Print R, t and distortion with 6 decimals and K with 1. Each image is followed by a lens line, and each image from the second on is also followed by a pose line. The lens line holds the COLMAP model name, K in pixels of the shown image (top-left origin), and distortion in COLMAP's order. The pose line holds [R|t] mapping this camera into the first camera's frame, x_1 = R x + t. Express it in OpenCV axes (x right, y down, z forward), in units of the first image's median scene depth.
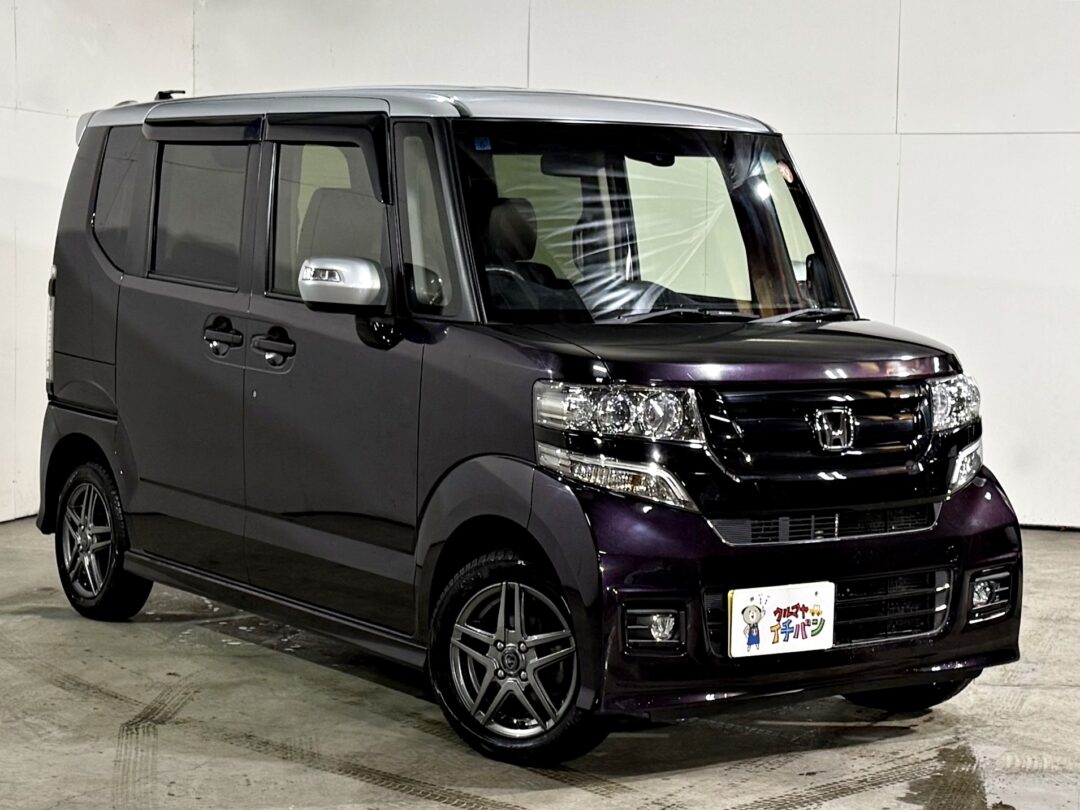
lens RADIAL K [[751.1, 0, 542.3], [0, 751.1, 406.4], [0, 0, 1]] dist [-0.042597, 0.002032]
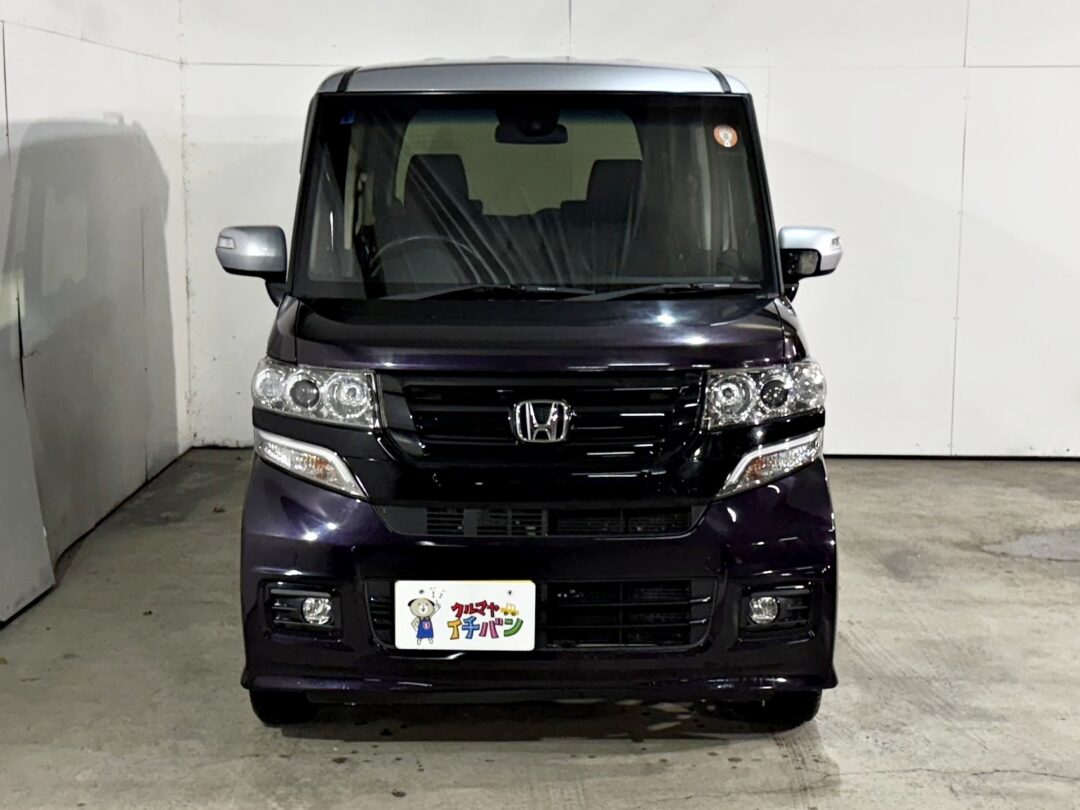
lens RADIAL K [[751.1, 0, 539.8], [0, 751.1, 402.1], [0, 0, 1]] dist [-0.042597, 0.002032]
pose [[0.985440, 0.046455, -0.163552, 0.555453], [-0.039769, 0.998243, 0.043921, -0.032021], [0.165305, -0.036777, 0.985557, 0.082484]]
